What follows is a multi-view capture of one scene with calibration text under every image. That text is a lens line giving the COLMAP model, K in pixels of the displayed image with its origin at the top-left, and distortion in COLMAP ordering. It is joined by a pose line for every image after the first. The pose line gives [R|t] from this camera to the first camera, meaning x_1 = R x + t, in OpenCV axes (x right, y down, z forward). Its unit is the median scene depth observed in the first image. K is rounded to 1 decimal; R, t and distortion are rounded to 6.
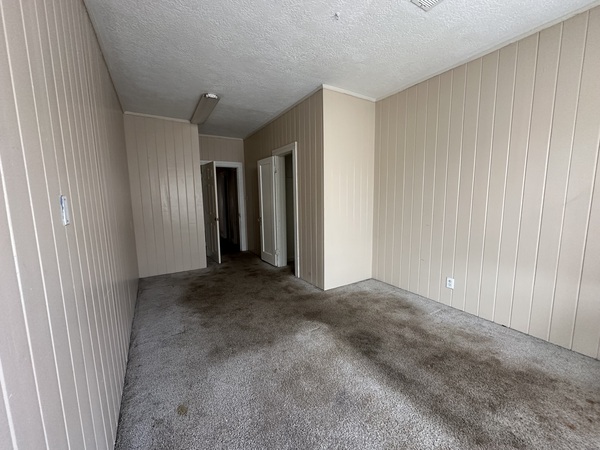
lens RADIAL K [[238.1, 0, 300.6], [0, 238.1, 225.6], [0, 0, 1]] dist [-0.000659, -0.000231]
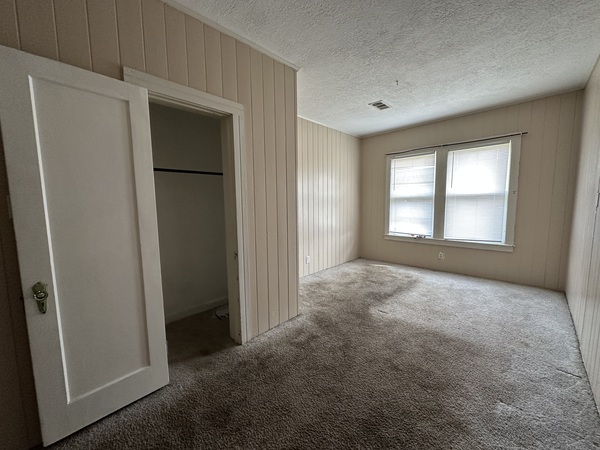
lens RADIAL K [[238.1, 0, 300.6], [0, 238.1, 225.6], [0, 0, 1]] dist [-0.000659, -0.000231]
pose [[-0.236725, -0.080534, 0.968233, -0.852296], [0.135489, 0.984085, 0.114979, -0.160088], [-0.962083, 0.158404, -0.222046, 1.416421]]
